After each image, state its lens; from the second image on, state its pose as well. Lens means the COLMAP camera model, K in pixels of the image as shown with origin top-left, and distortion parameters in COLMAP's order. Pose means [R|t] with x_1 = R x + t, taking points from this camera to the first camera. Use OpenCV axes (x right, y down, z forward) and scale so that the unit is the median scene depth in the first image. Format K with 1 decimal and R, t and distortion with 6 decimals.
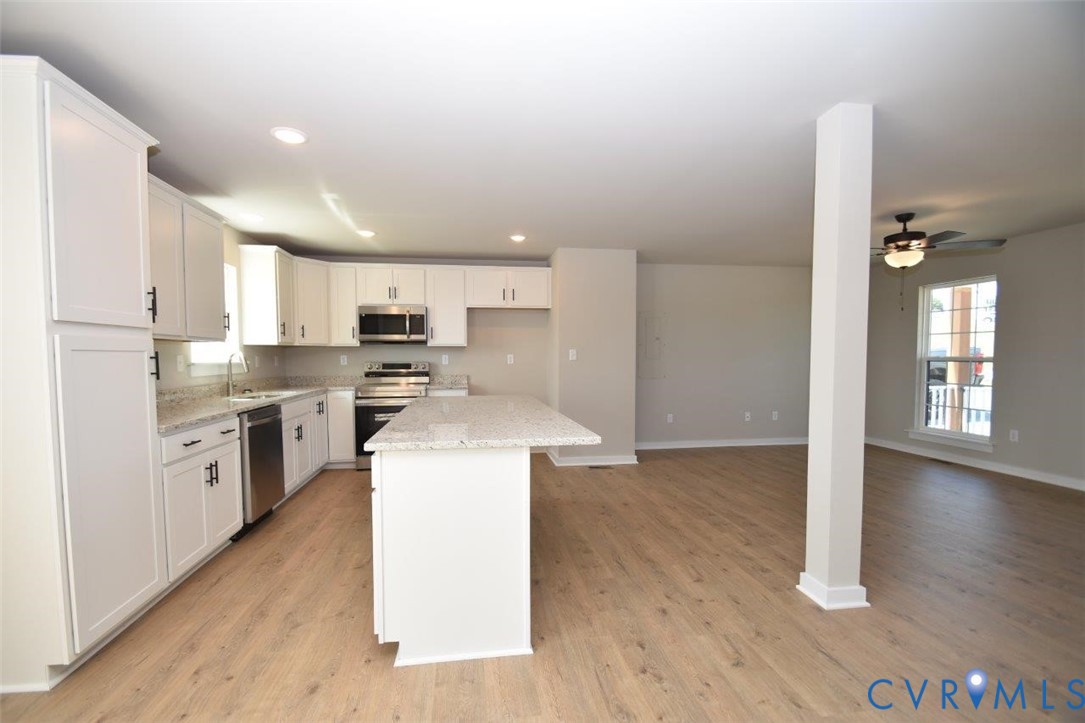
lens RADIAL K [[472.3, 0, 529.7], [0, 472.3, 378.9], [0, 0, 1]] dist [0.014375, -0.015558]
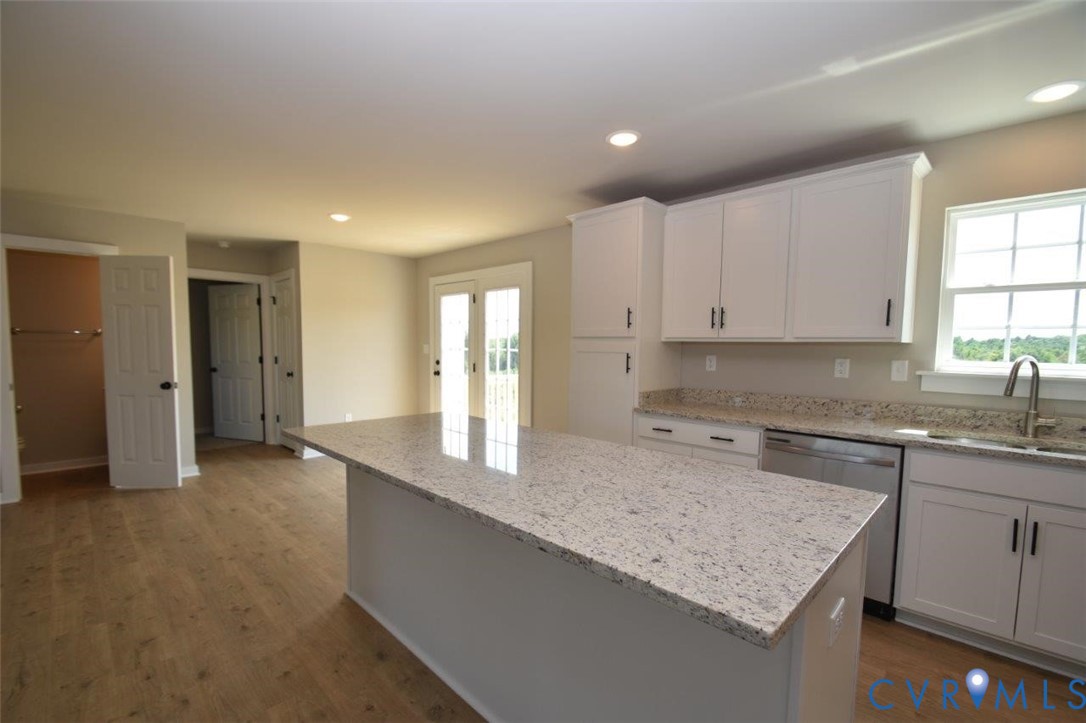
lens RADIAL K [[472.8, 0, 530.2], [0, 472.8, 378.9], [0, 0, 1]] dist [0.014375, -0.015558]
pose [[-0.800704, 0.037774, -0.597868, 0.150100], [-0.037975, 0.992802, 0.113585, -0.064879], [0.597856, 0.113652, -0.793506, 0.967208]]
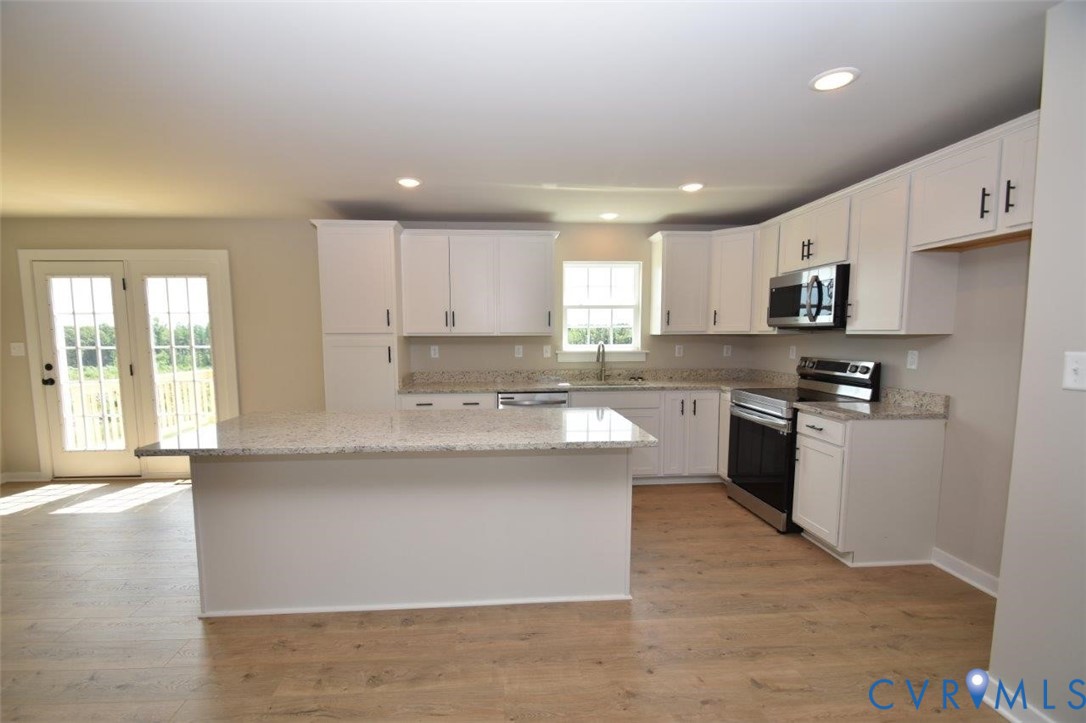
lens RADIAL K [[472.8, 0, 530.2], [0, 472.8, 378.9], [0, 0, 1]] dist [0.014375, -0.015558]
pose [[-0.068980, 0.099357, -0.992658, 0.454006], [-0.044850, 0.993713, 0.102579, -0.069733], [0.996609, 0.051596, -0.064090, 0.804982]]
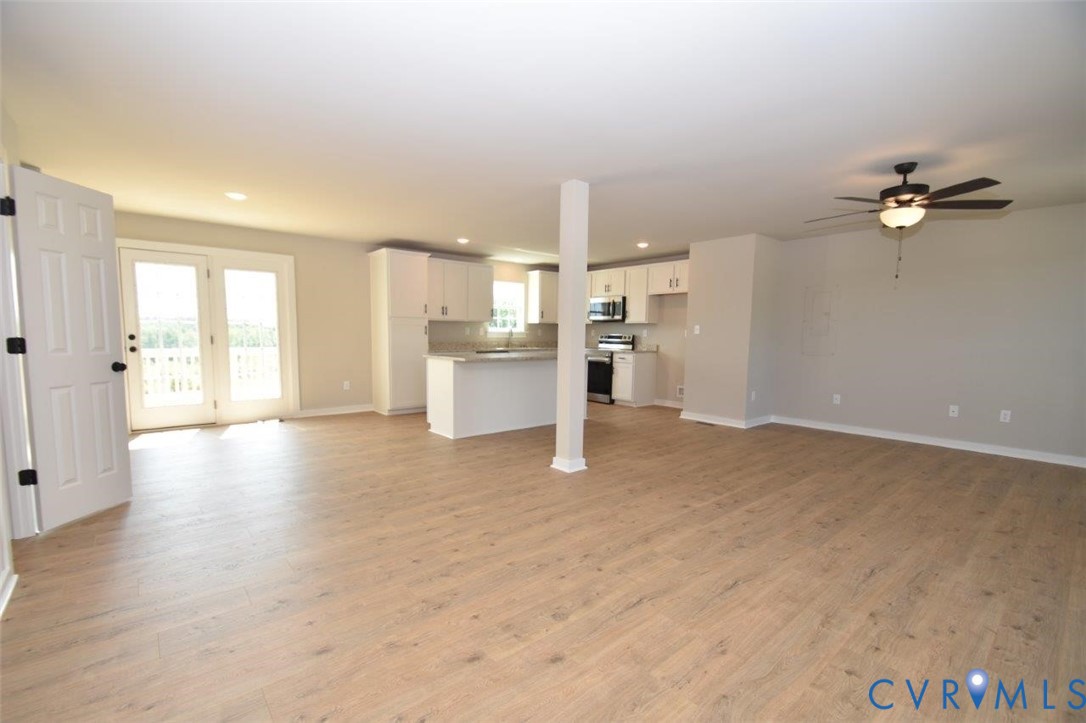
lens RADIAL K [[472.8, 0, 530.2], [0, 472.8, 378.9], [0, 0, 1]] dist [0.014375, -0.015558]
pose [[0.527244, 0.093153, -0.844592, 1.057029], [-0.055602, 0.995625, 0.075101, 0.008947], [0.847893, 0.007365, 0.530117, -0.018157]]
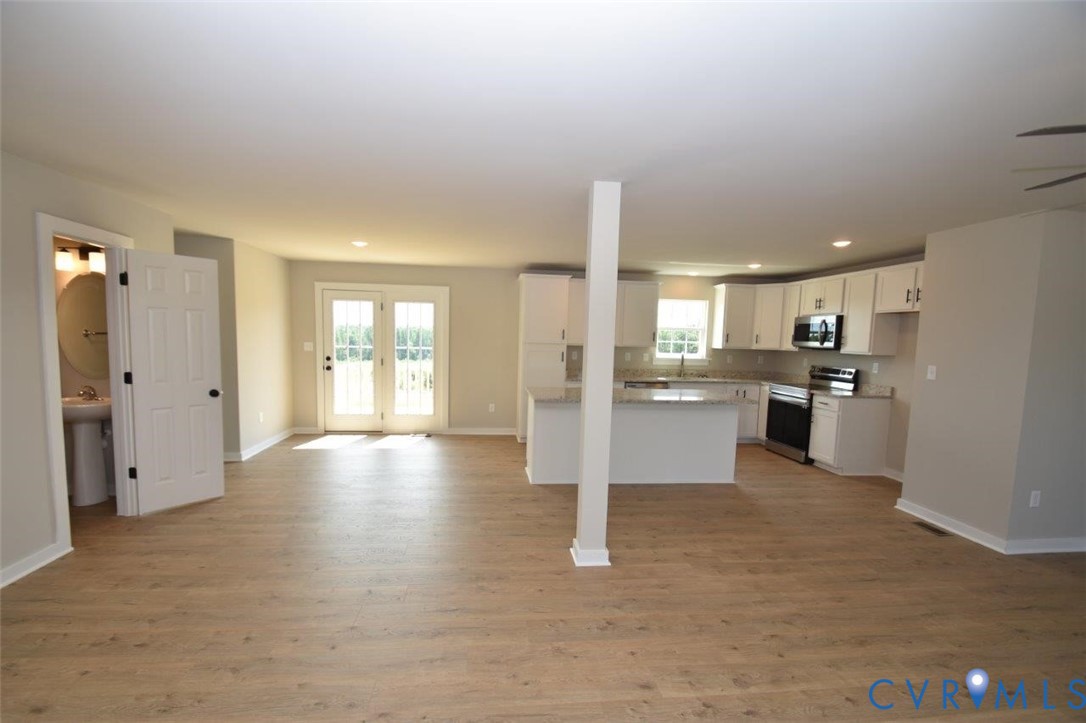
lens RADIAL K [[472.8, 0, 530.2], [0, 472.8, 378.9], [0, 0, 1]] dist [0.014375, -0.015558]
pose [[-0.039249, 0.095148, -0.994689, 1.011847], [-0.073891, 0.992454, 0.097850, -0.079063], [0.996494, 0.077339, -0.031922, 0.446637]]
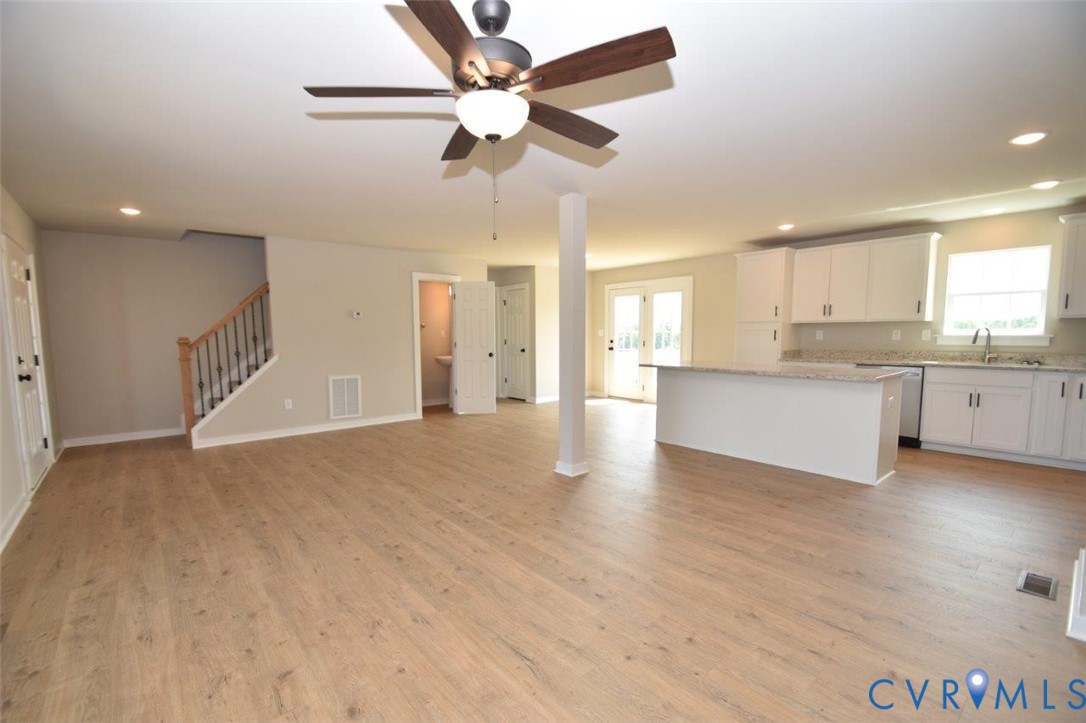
lens RADIAL K [[472.8, 0, 530.2], [0, 472.8, 378.9], [0, 0, 1]] dist [0.014375, -0.015558]
pose [[-0.849322, 0.063179, -0.524080, 0.892695], [-0.013737, 0.989830, 0.141588, -0.070995], [0.527696, 0.127453, -0.839817, 1.257237]]
